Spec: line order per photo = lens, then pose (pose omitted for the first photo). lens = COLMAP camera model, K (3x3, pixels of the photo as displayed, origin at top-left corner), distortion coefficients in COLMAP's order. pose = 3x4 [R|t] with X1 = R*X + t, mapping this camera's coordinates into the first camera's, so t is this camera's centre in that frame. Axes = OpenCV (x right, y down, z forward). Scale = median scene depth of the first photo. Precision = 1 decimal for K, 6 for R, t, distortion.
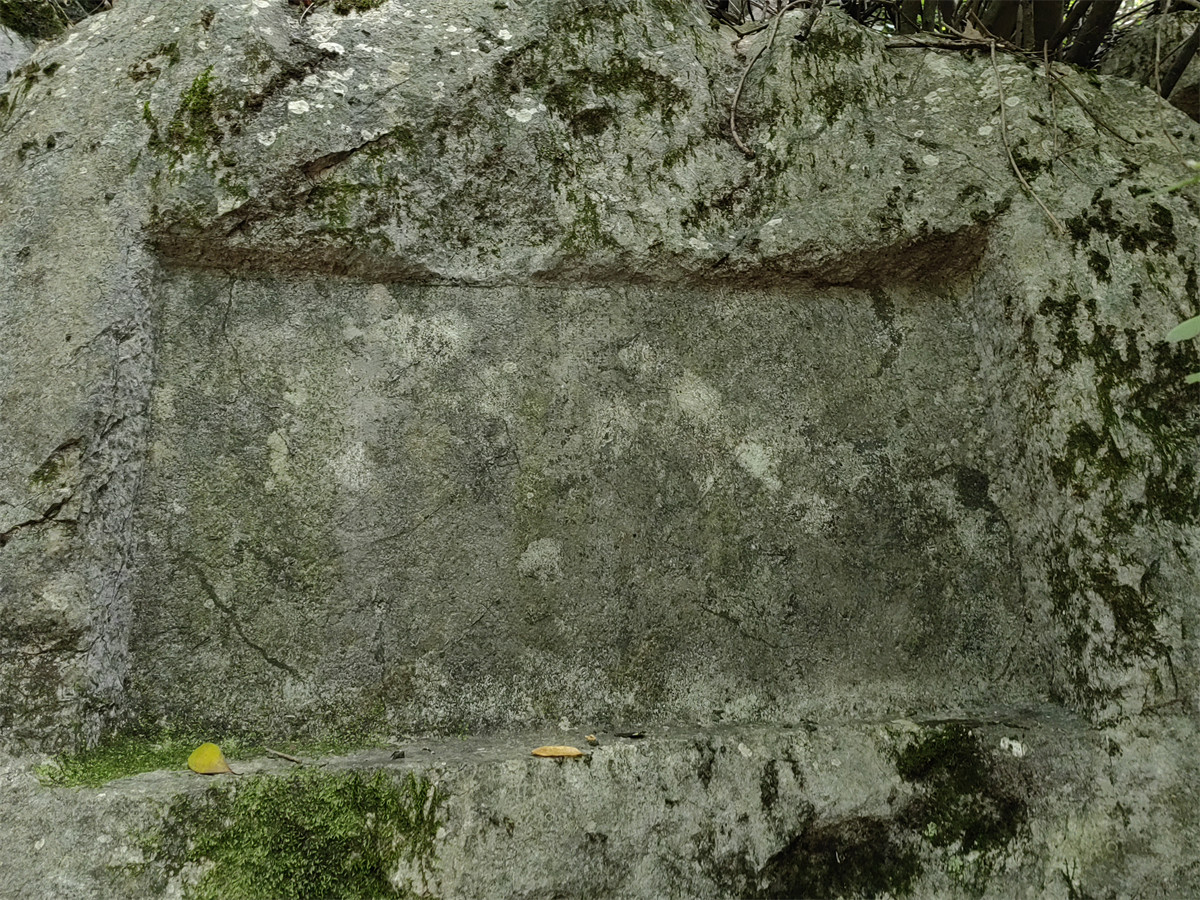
lens RADIAL K [[955.4, 0, 602.4], [0, 955.4, 449.1], [0, 0, 1]] dist [0.045031, -0.068084]
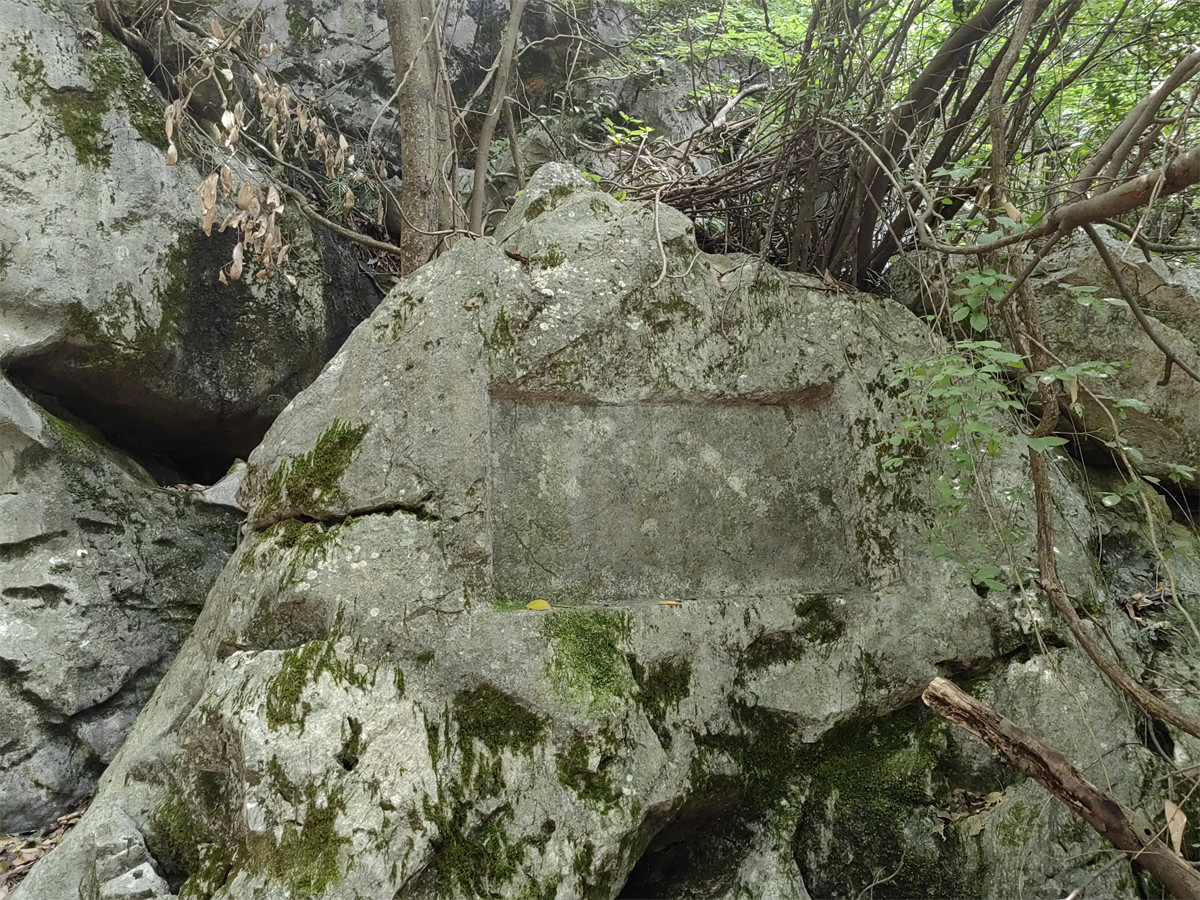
lens RADIAL K [[955.4, 0, 593.3], [0, 955.4, 455.4], [0, 0, 1]] dist [0.045031, -0.068084]
pose [[0.988065, 0.008847, 0.153783, -0.546532], [-0.013608, 0.999459, 0.029930, -0.124503], [-0.153435, -0.031665, 0.987651, -1.240139]]
